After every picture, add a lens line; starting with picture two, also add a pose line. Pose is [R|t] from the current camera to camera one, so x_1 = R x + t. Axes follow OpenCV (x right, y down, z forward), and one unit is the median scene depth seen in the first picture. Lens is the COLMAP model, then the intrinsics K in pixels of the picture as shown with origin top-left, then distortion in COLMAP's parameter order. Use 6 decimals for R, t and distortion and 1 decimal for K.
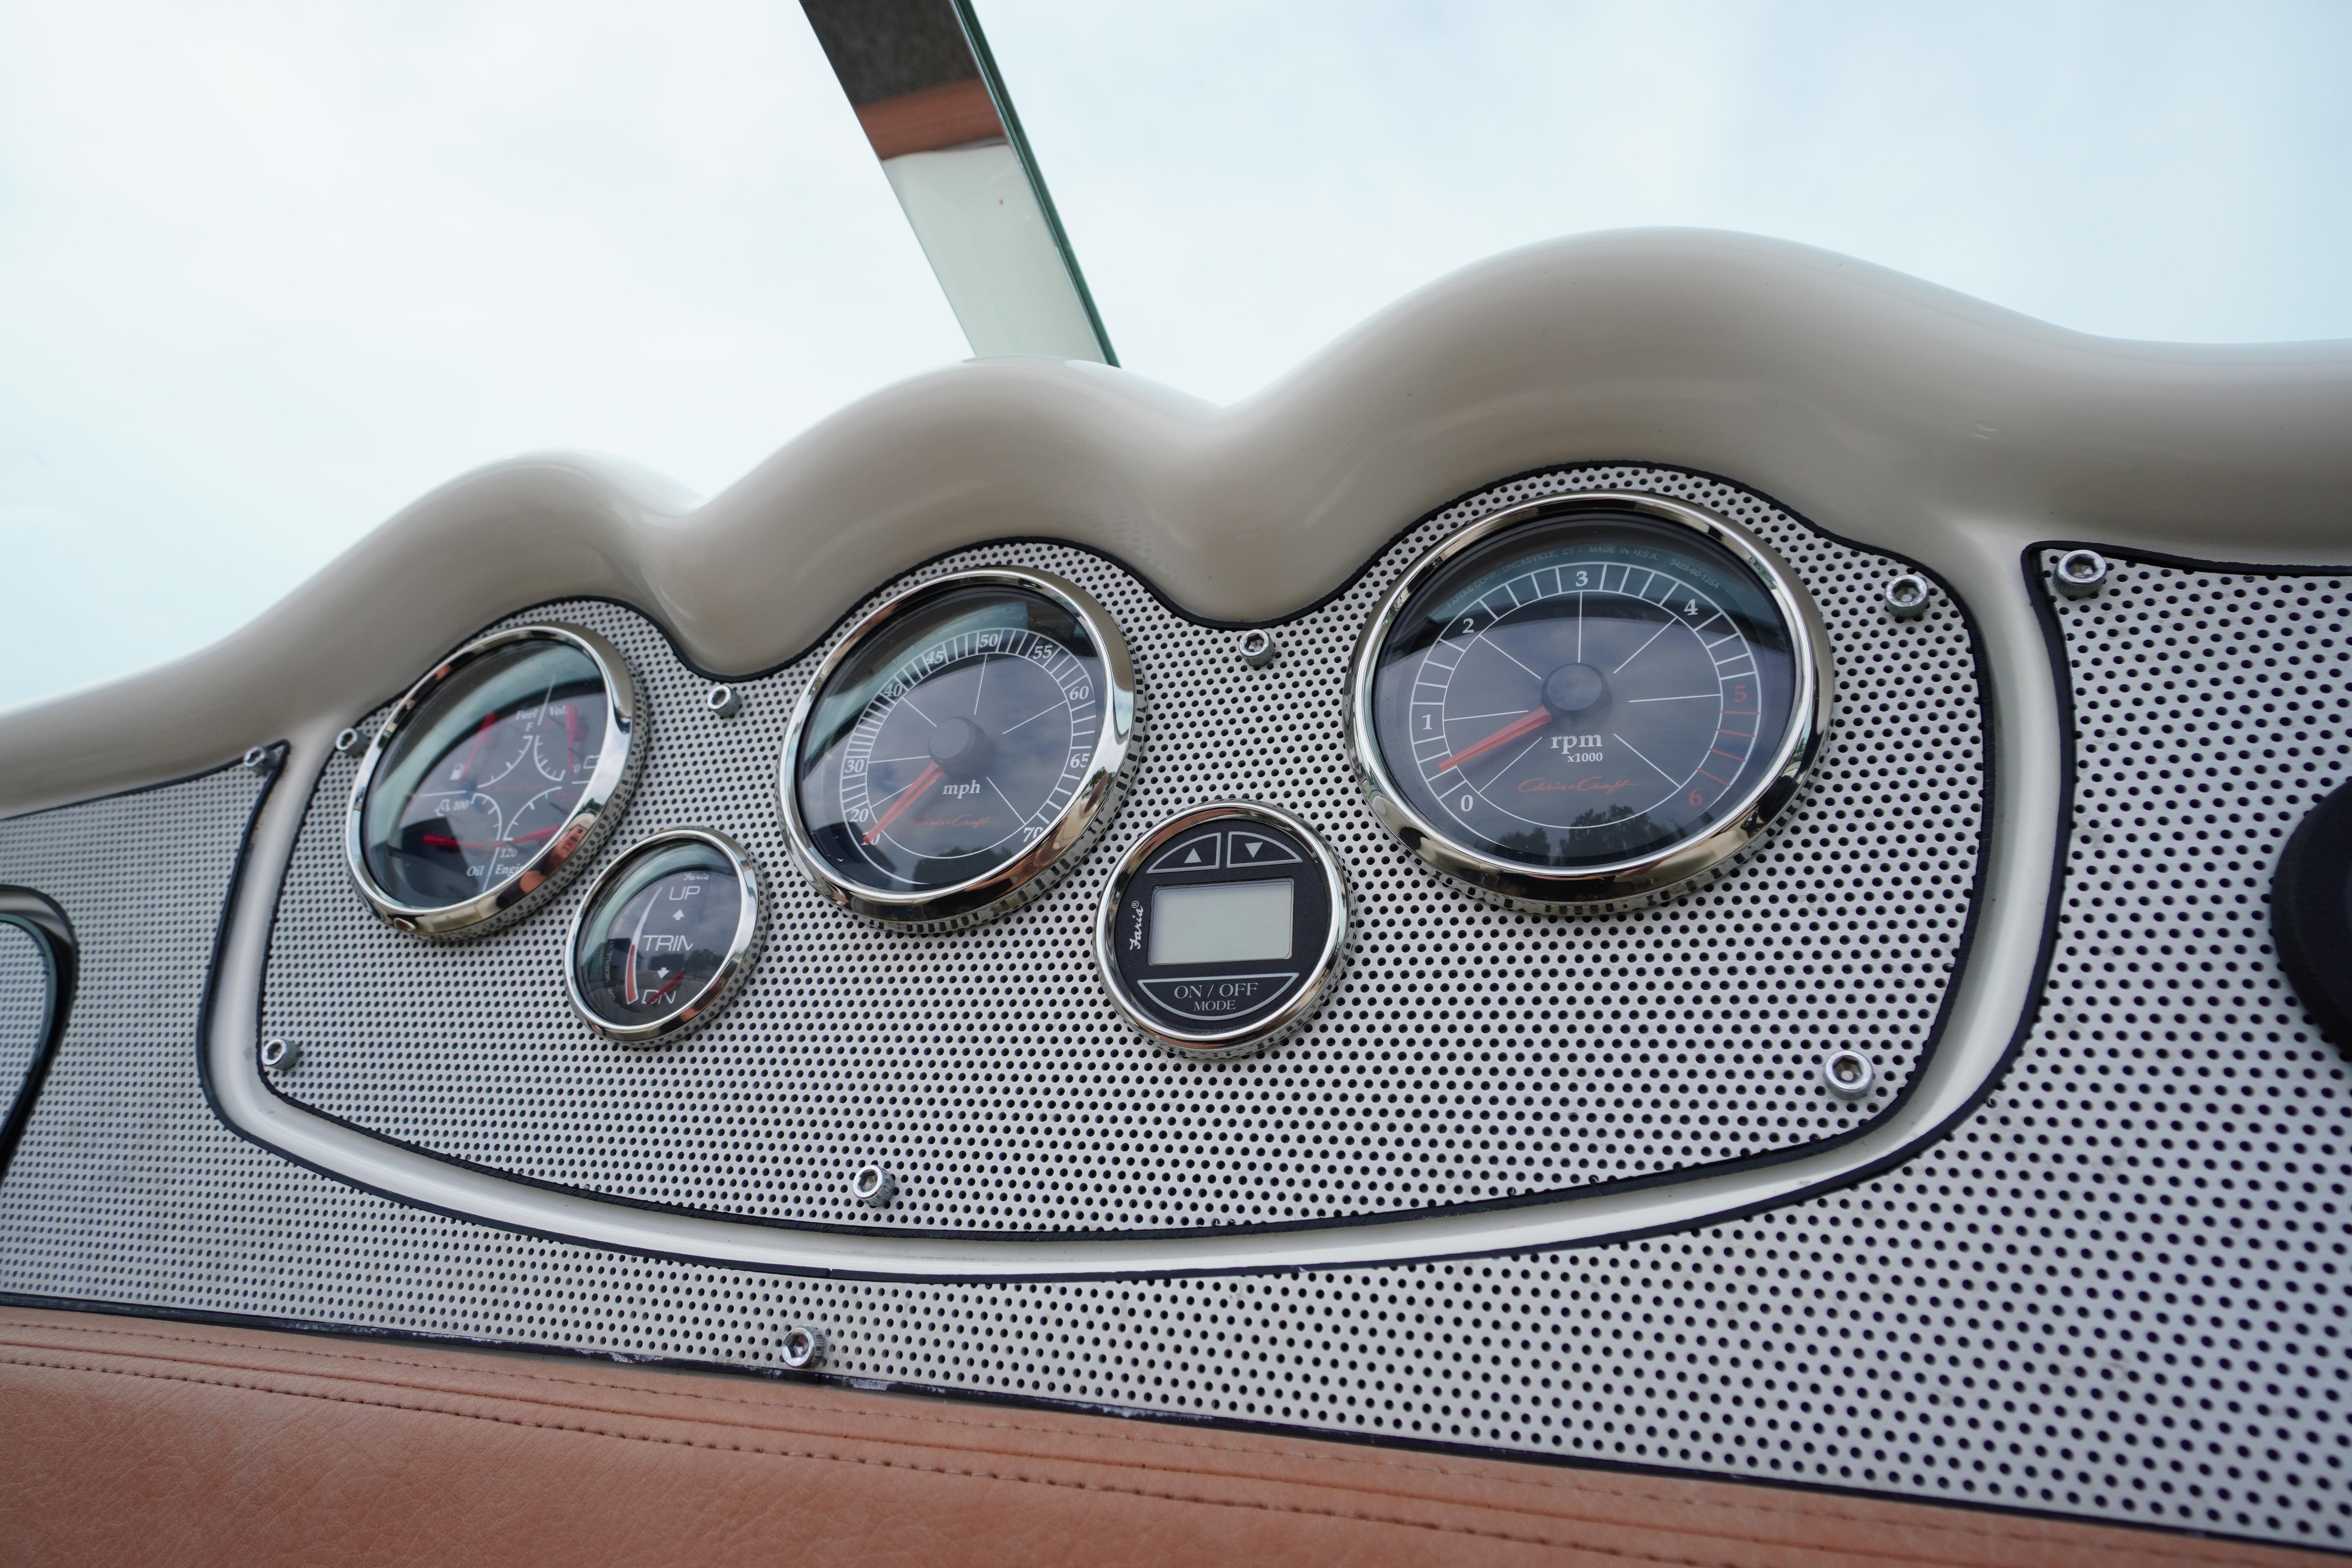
lens RADIAL K [[1396.1, 0, 1170.8], [0, 1396.1, 787.3], [0, 0, 1]] dist [-0.020760, 0.025528]
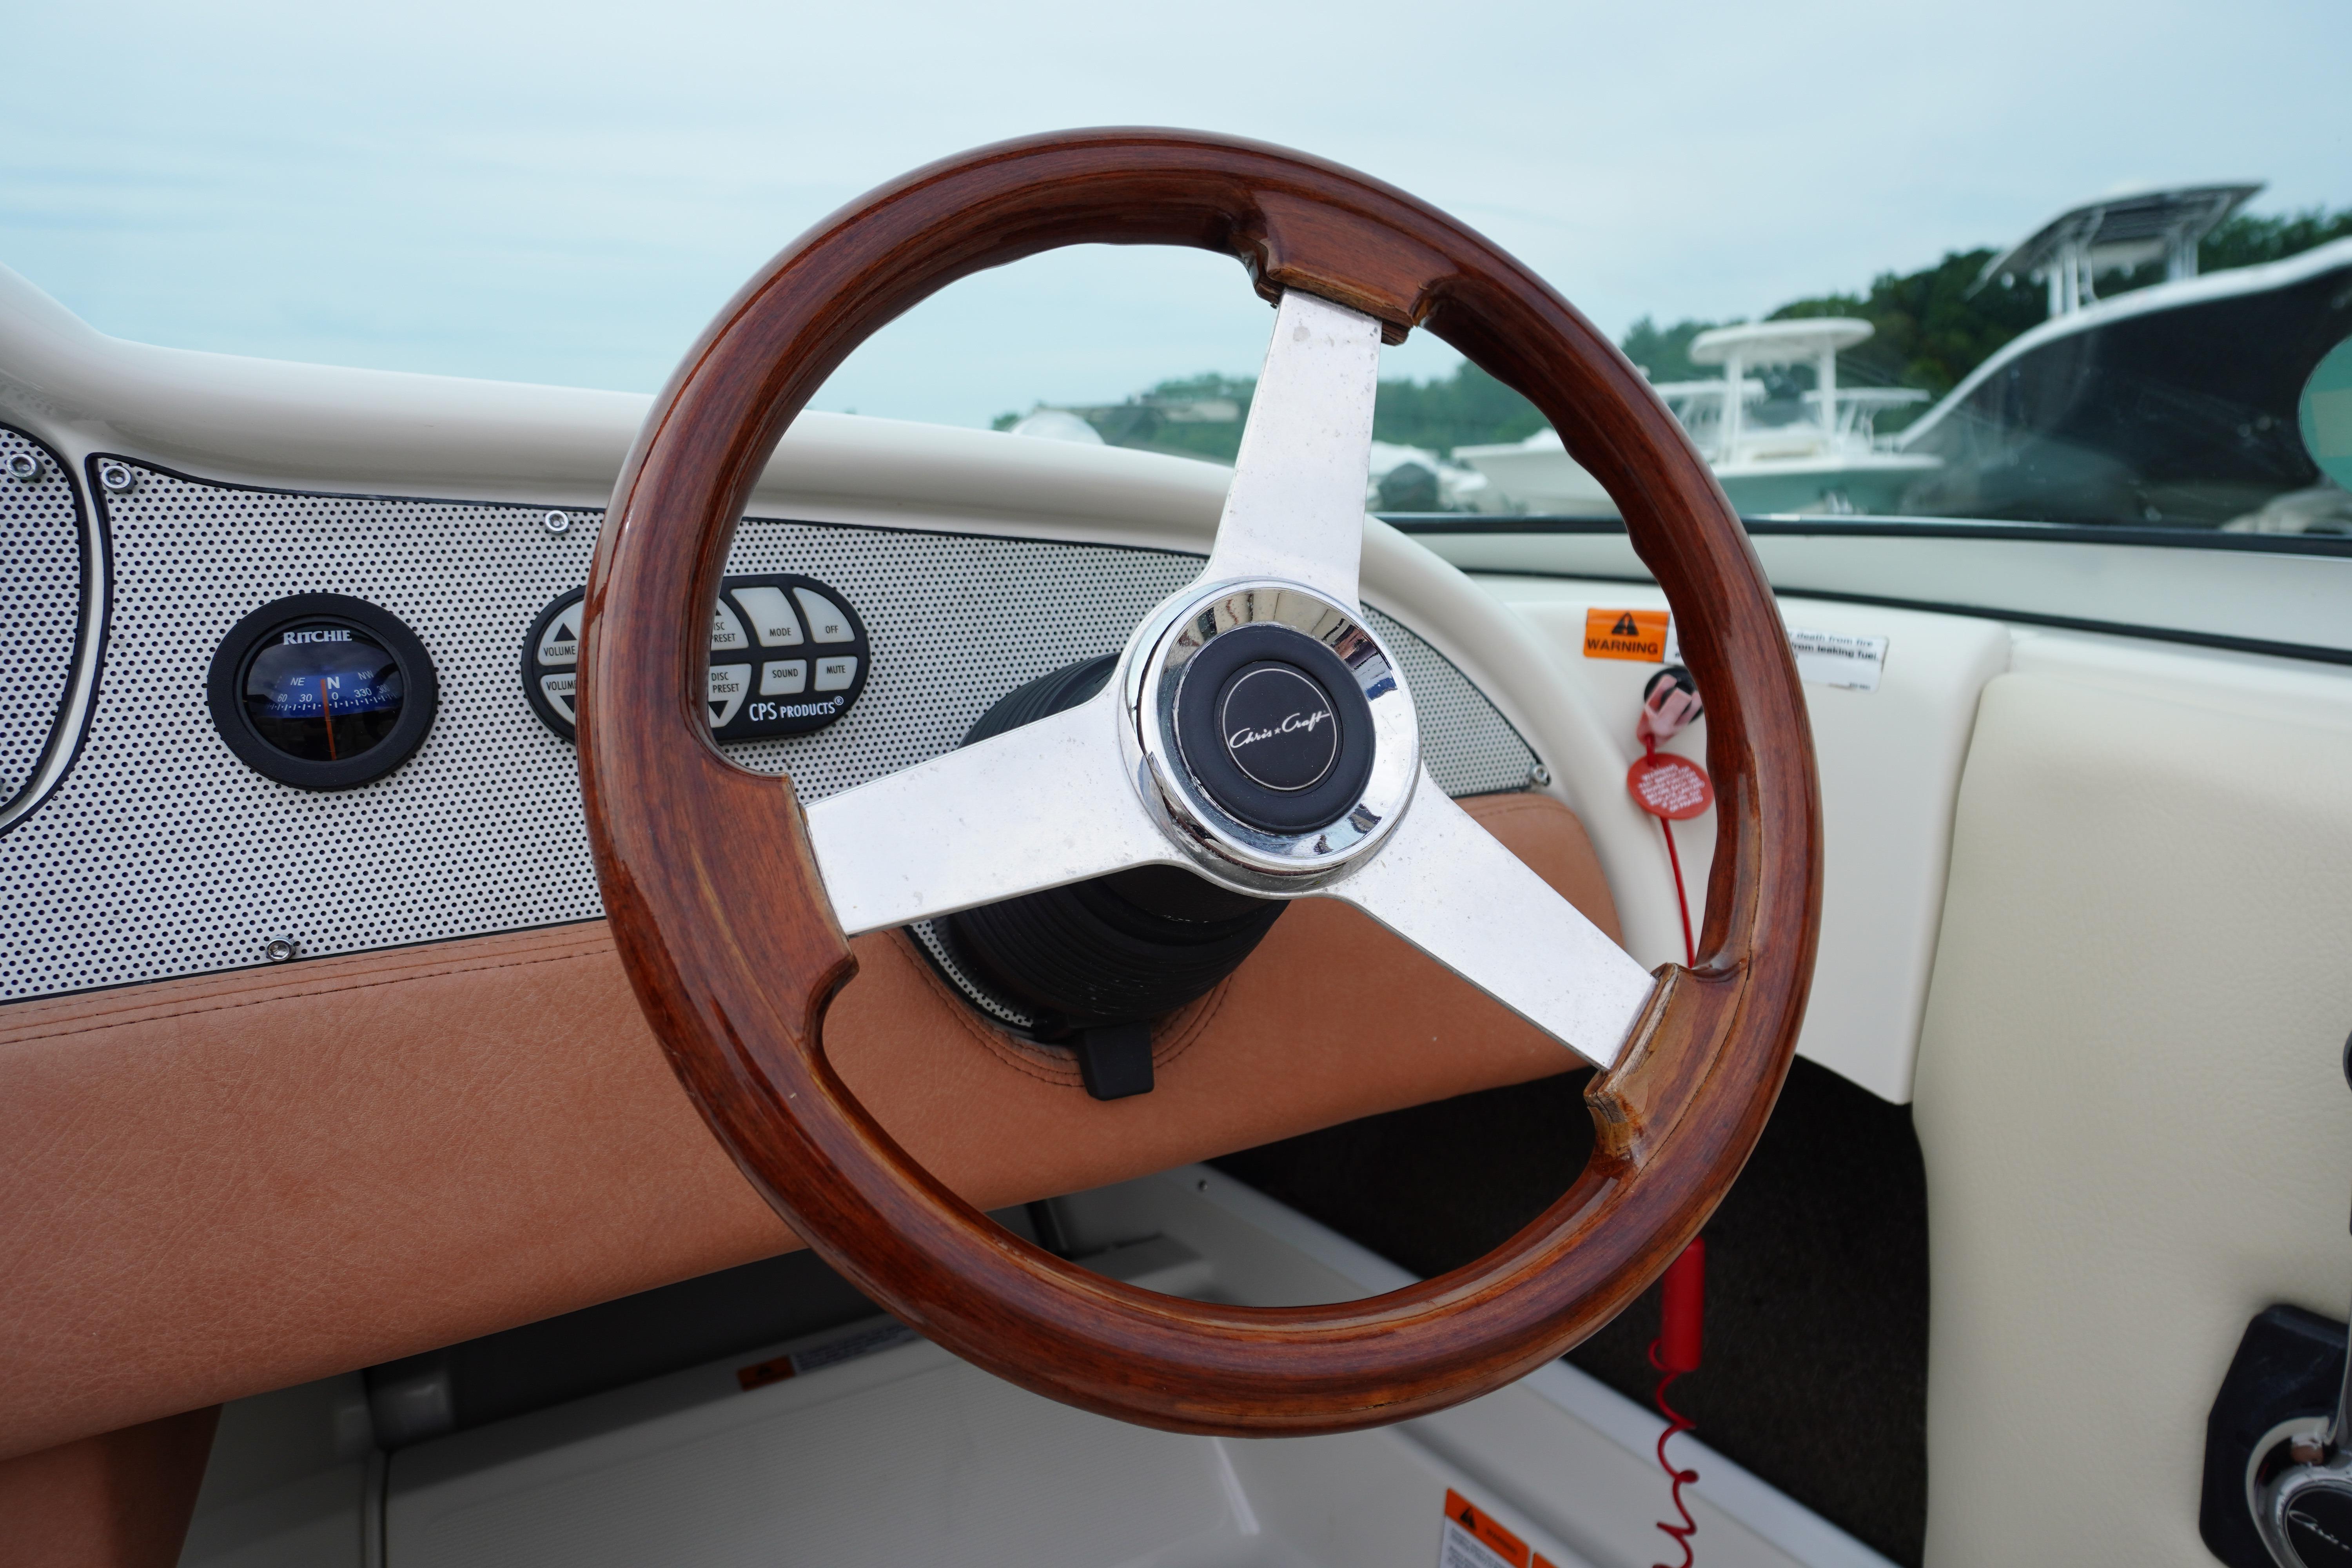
lens RADIAL K [[1396.1, 0, 1170.8], [0, 1396.1, 787.3], [0, 0, 1]] dist [-0.020760, 0.025528]
pose [[0.684382, -0.183913, 0.705548, 0.263550], [-0.116279, 0.927750, 0.354625, -0.552807], [-0.719792, -0.324739, 0.613550, -1.083396]]
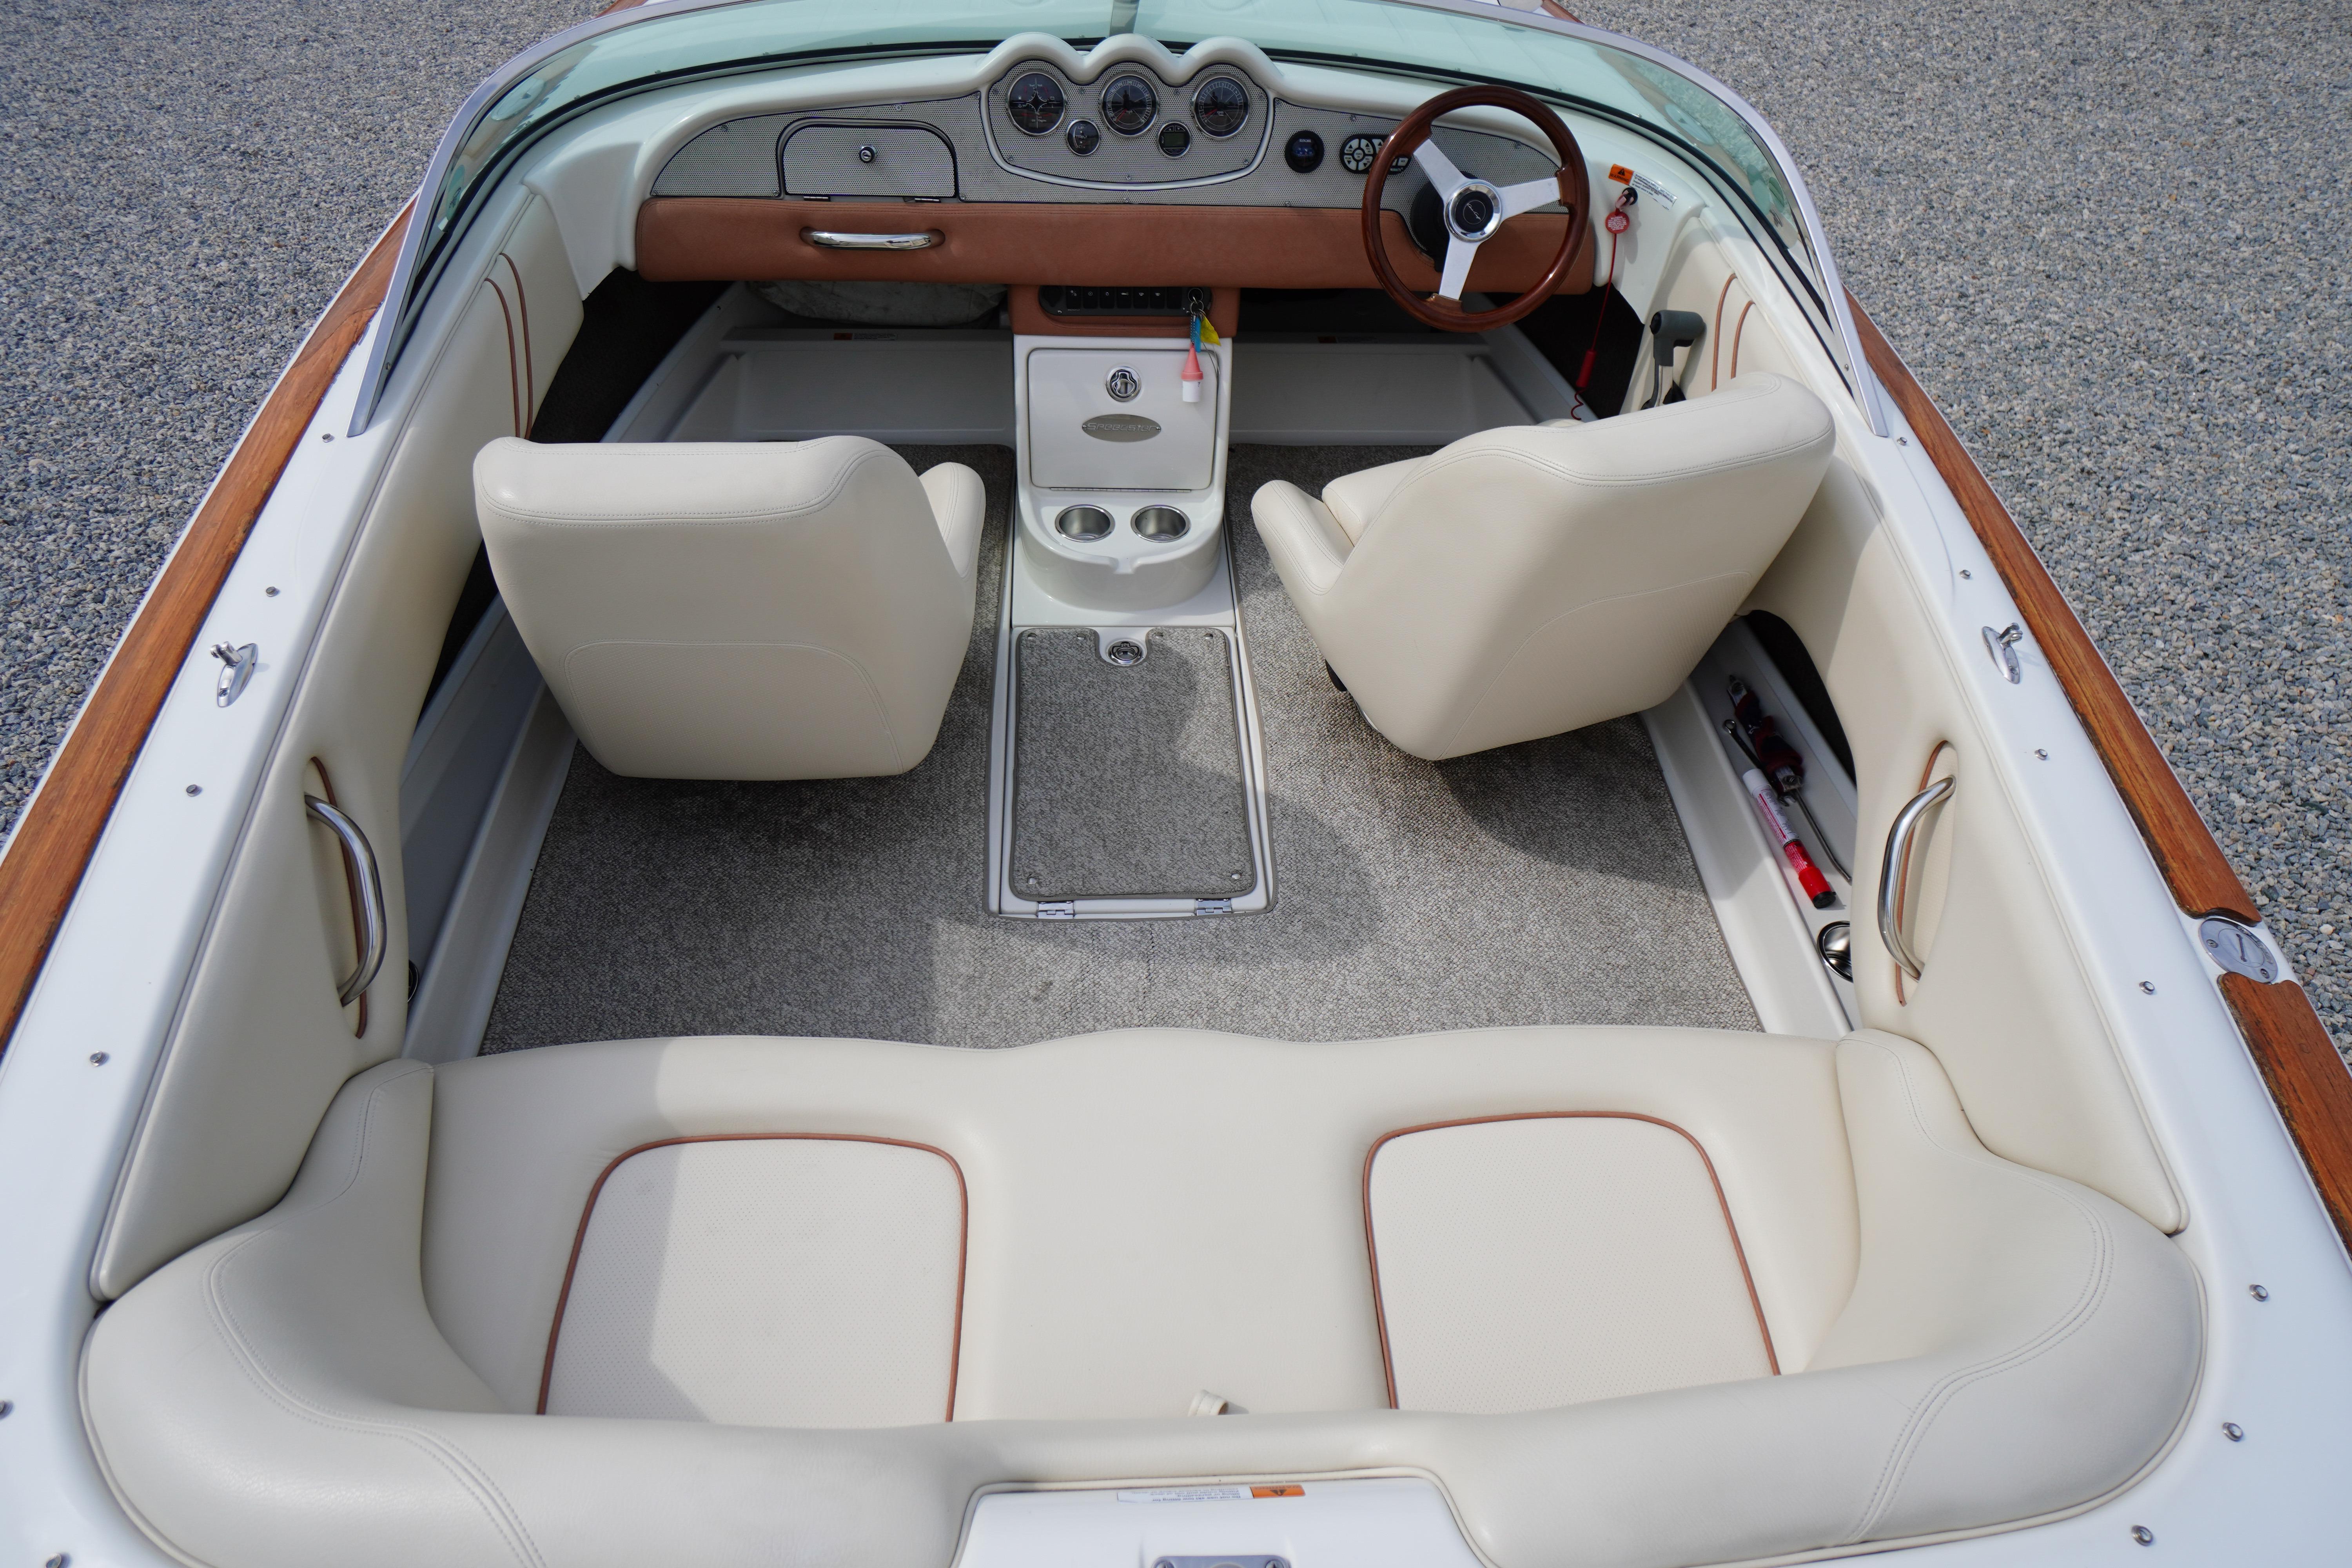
lens RADIAL K [[1396.1, 0, 1170.8], [0, 1396.1, 787.3], [0, 0, 1]] dist [-0.020760, 0.025528]
pose [[0.909751, -0.283543, 0.303242, -3.837730], [-0.114791, 0.530151, 0.840097, -5.145988], [-0.398968, -0.799089, 0.449757, -6.106939]]
